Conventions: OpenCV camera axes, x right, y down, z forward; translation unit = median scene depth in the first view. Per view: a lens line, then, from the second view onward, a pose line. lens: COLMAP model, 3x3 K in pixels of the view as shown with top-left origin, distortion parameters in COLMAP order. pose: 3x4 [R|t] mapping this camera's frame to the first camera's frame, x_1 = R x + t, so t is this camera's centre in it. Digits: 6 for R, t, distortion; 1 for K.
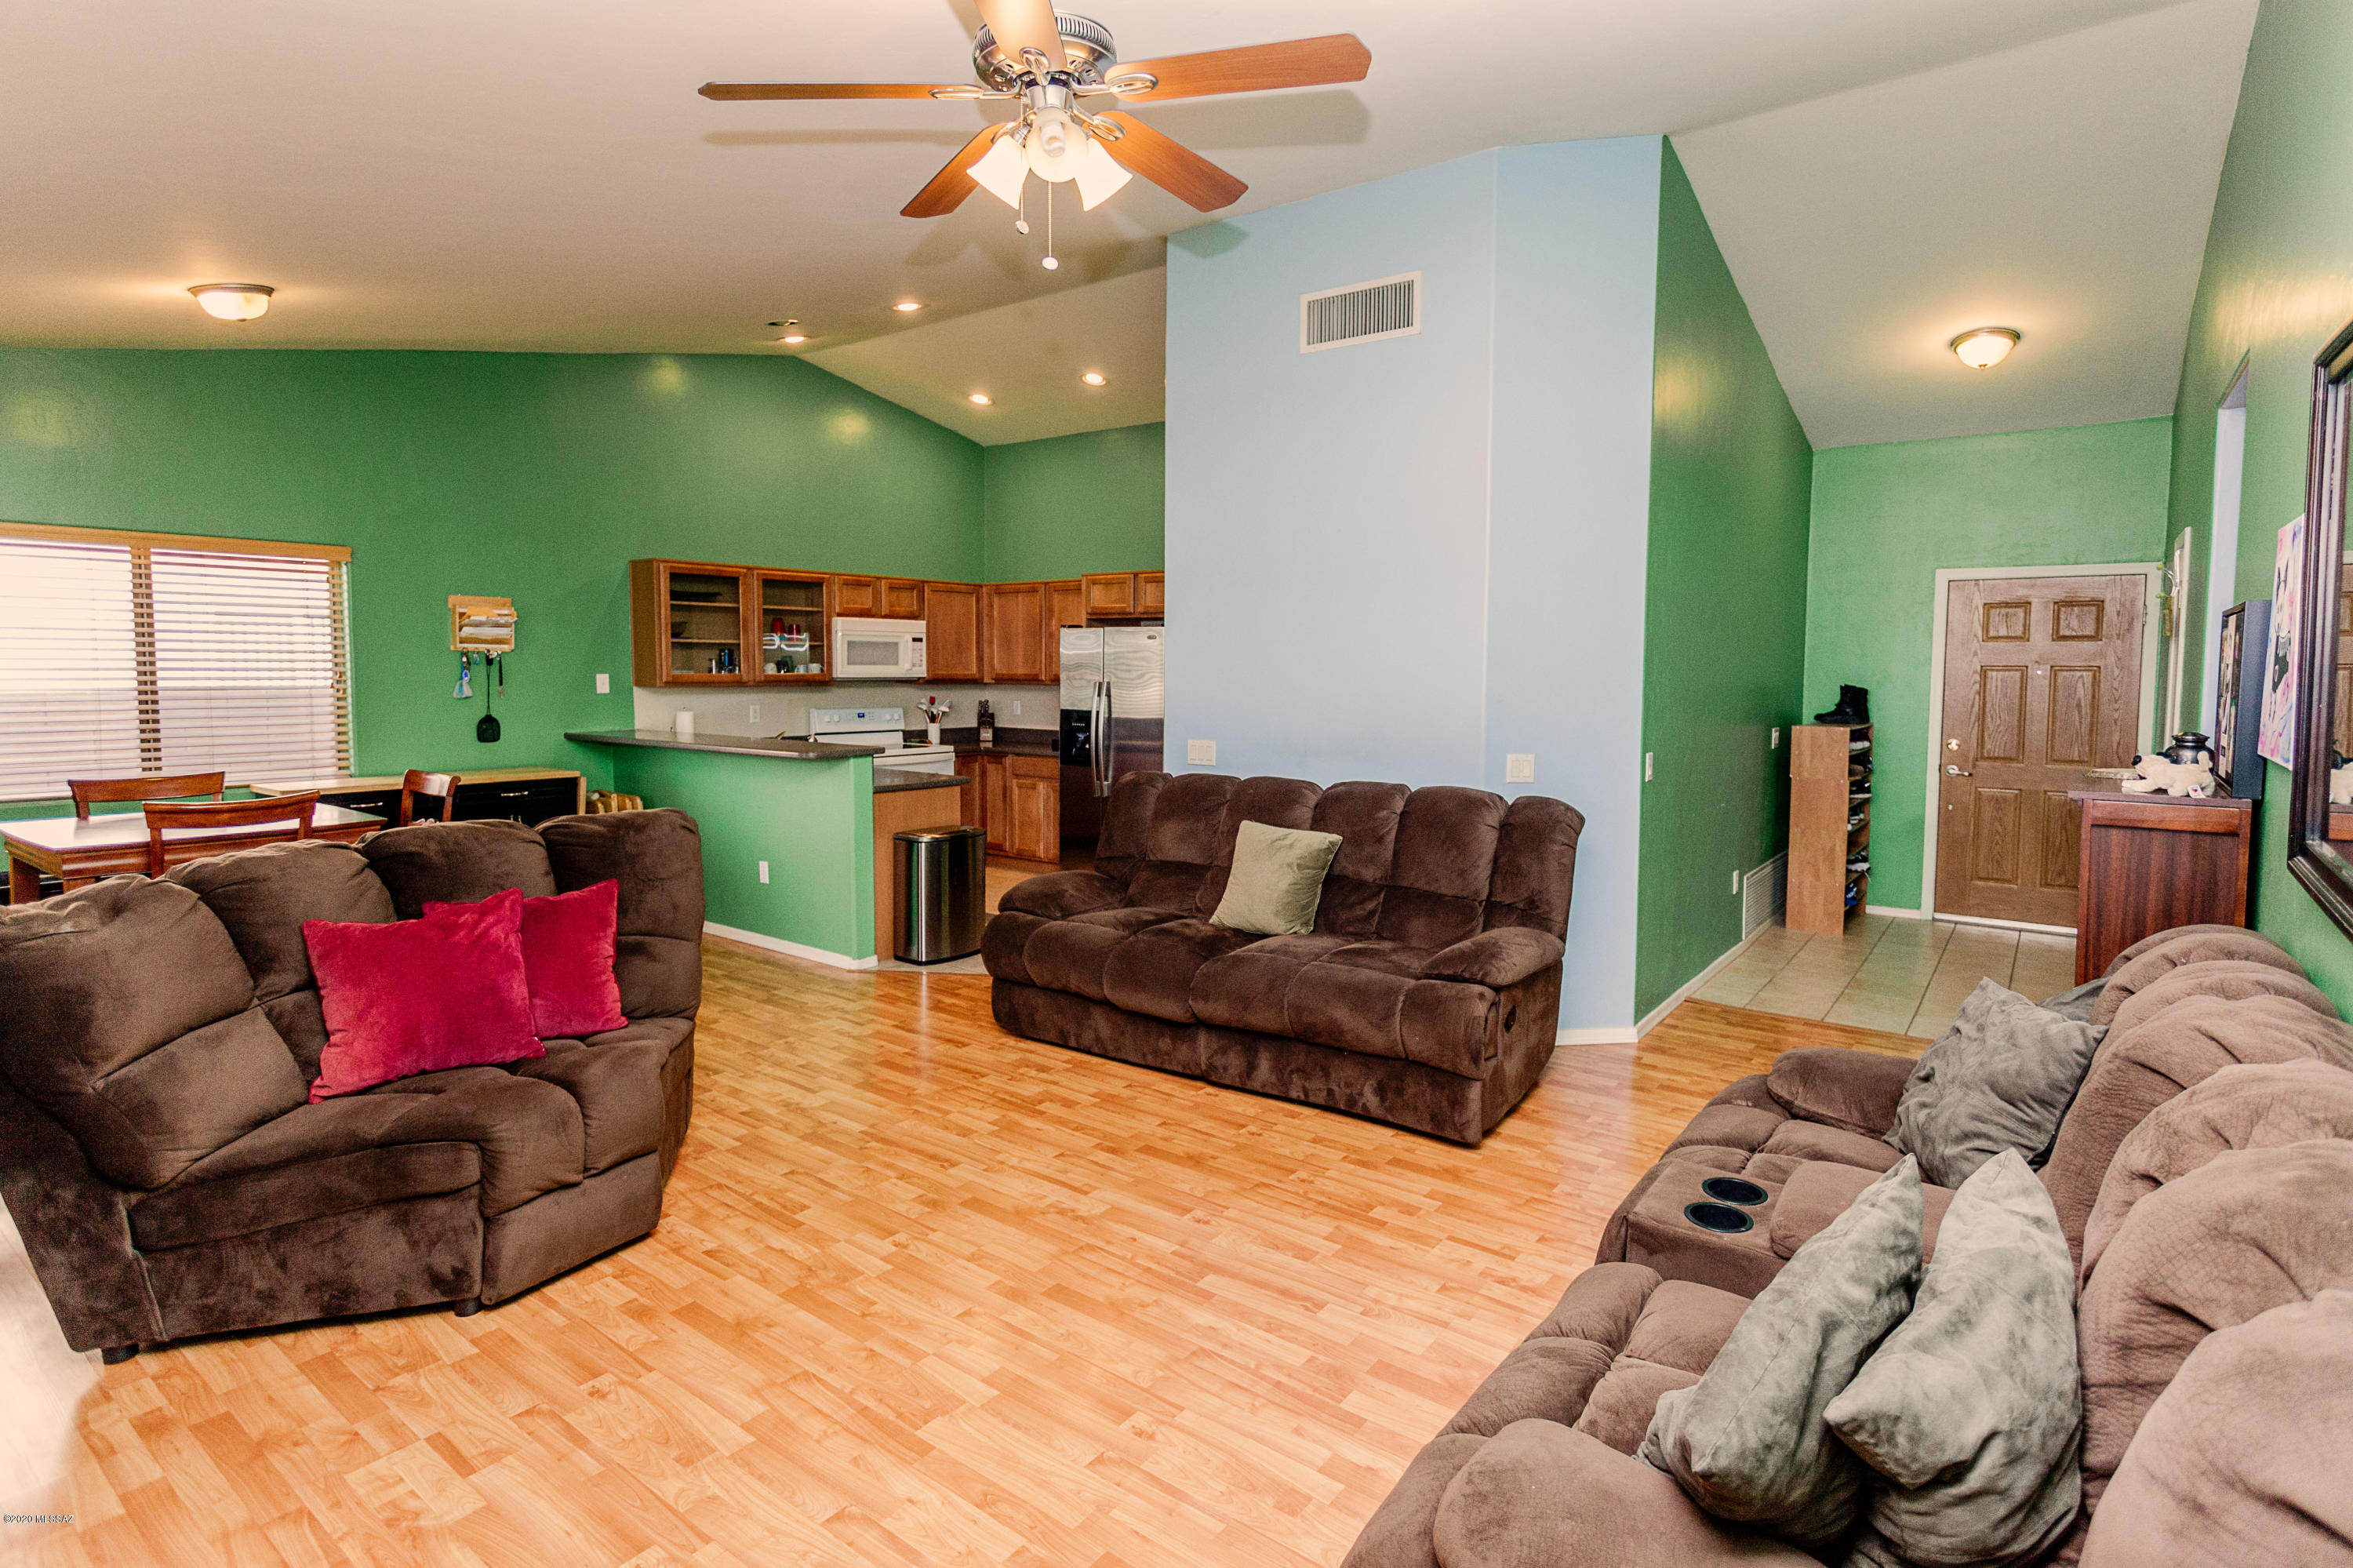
lens RADIAL K [[1167.0, 0, 1211.2], [0, 1167.0, 739.9], [0, 0, 1]] dist [0.006817, 0.000206]
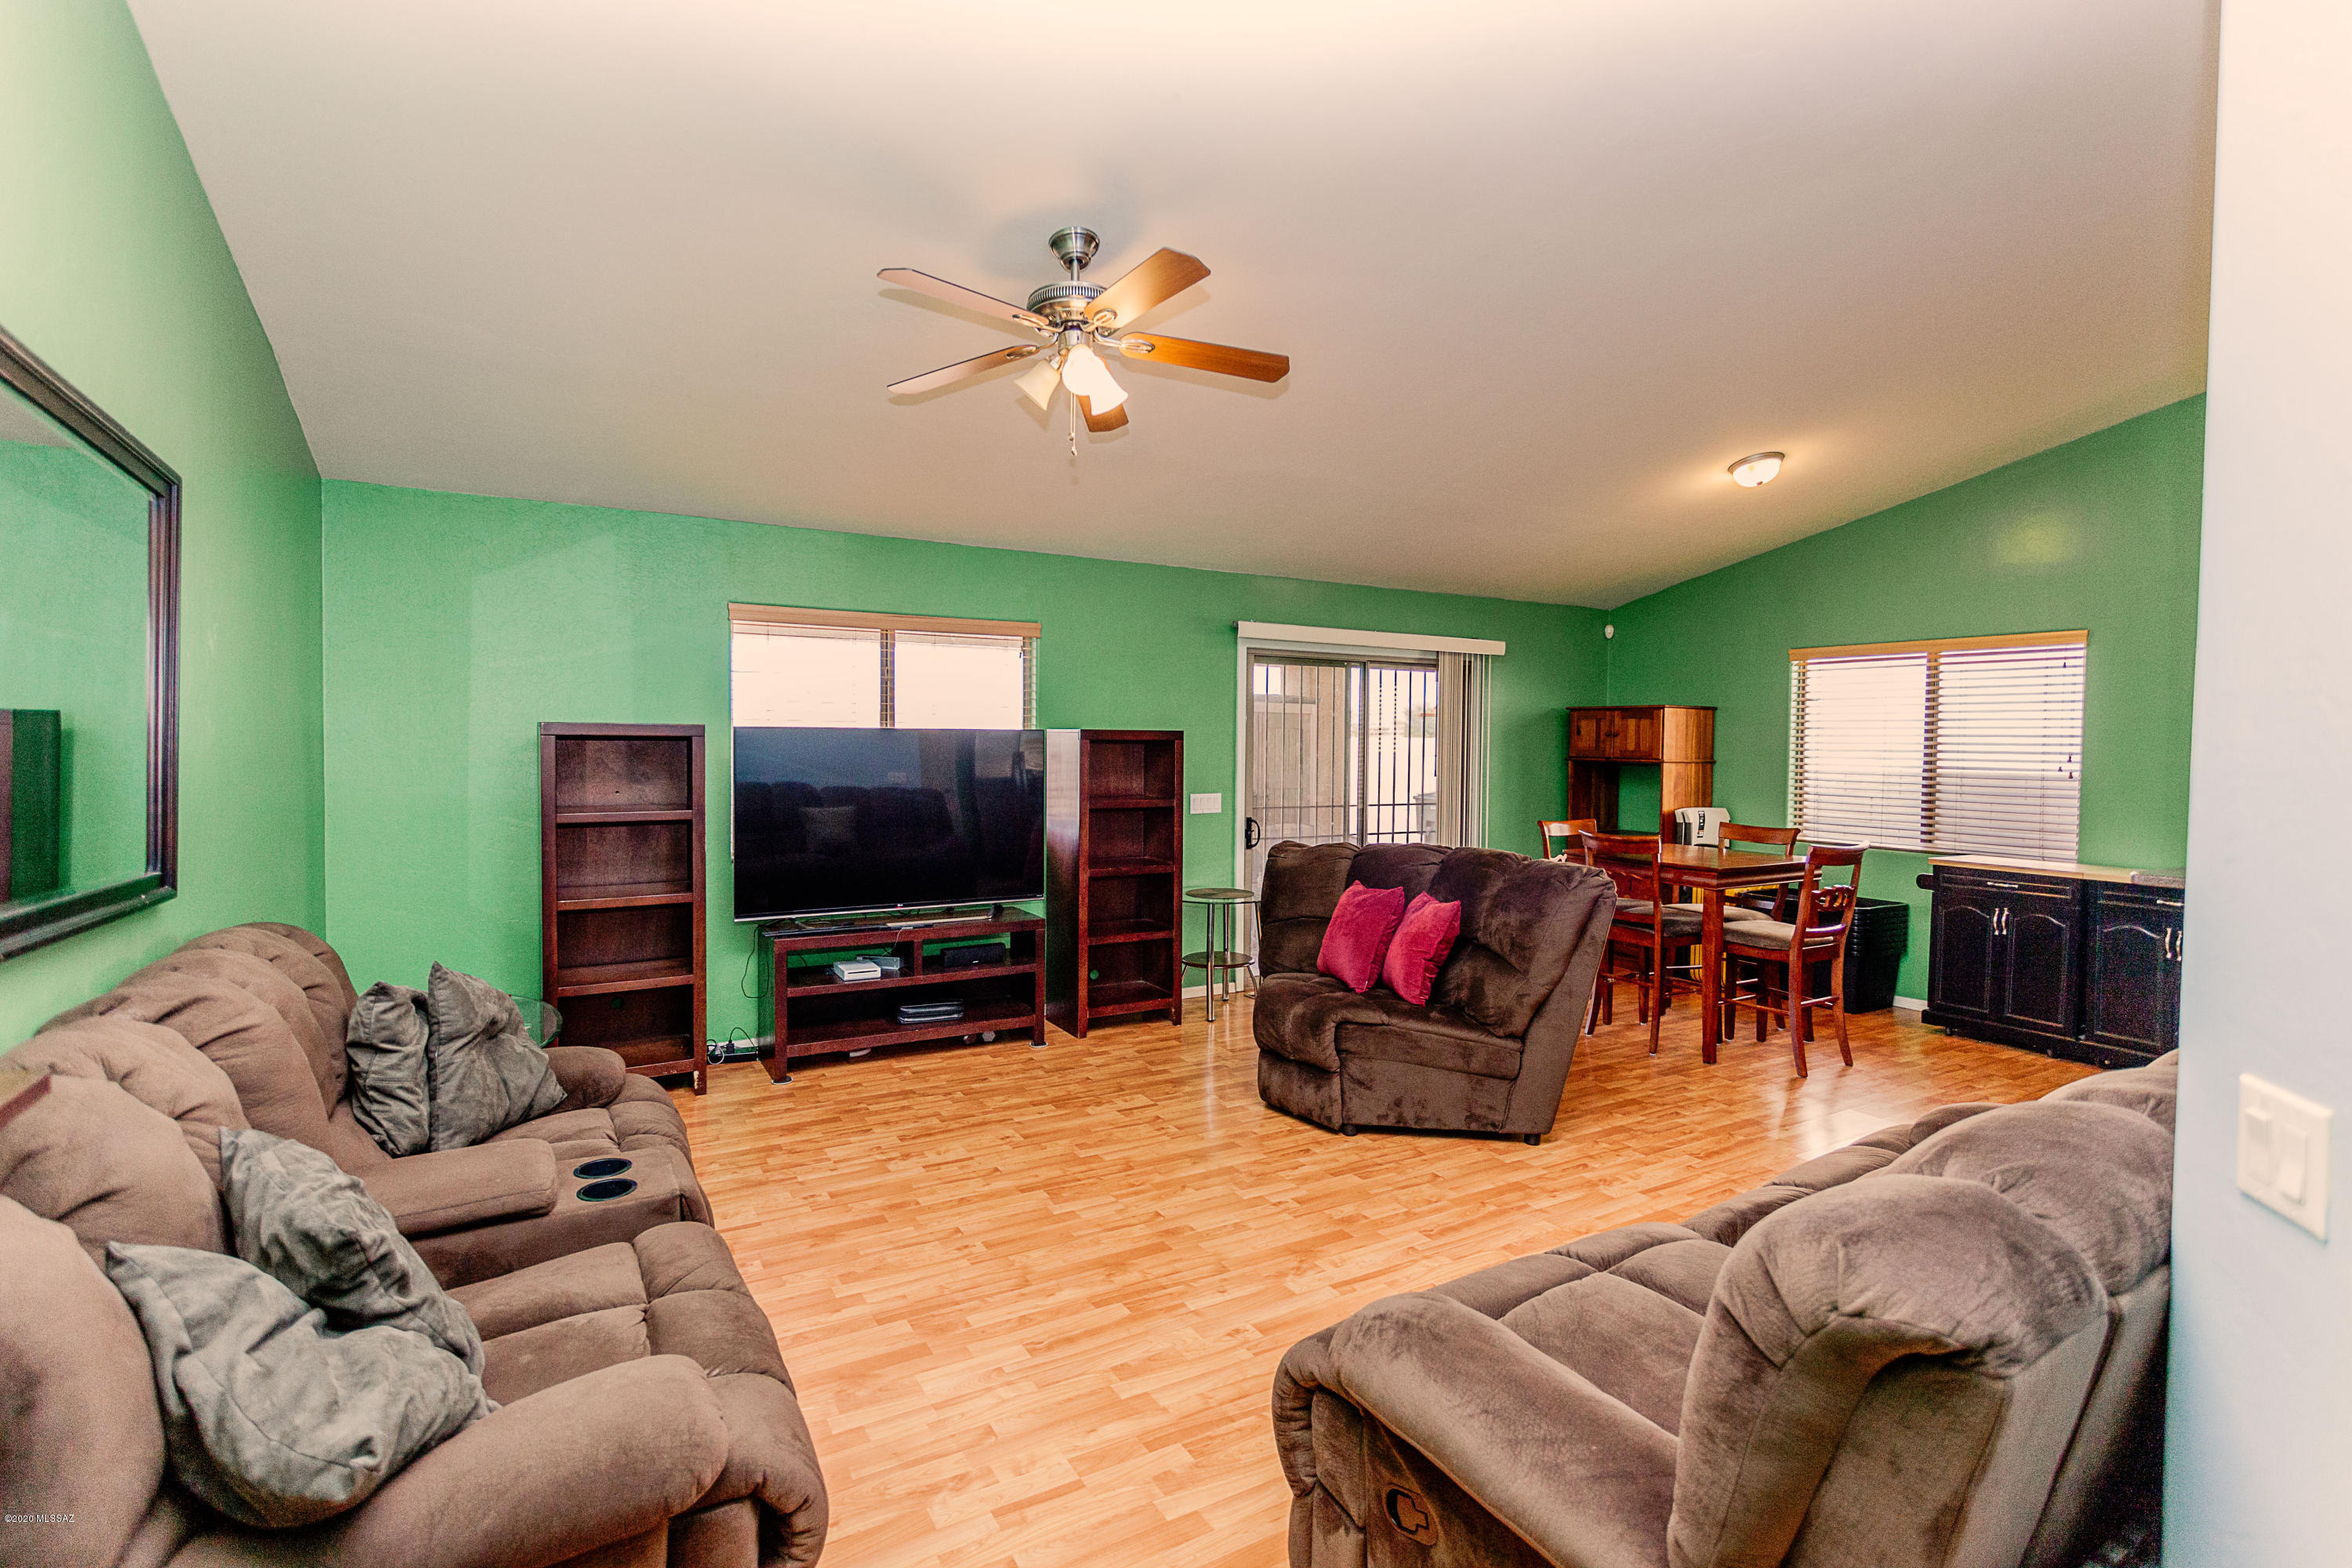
lens RADIAL K [[1110.4, 0, 1182.4], [0, 1110.4, 779.4], [0, 0, 1]] dist [0.009211, 0.000163]
pose [[-0.395500, 0.023442, -0.918167, 0.387334], [-0.071114, 0.995892, 0.056059, -0.033861], [0.915709, 0.087466, -0.392208, 0.609584]]
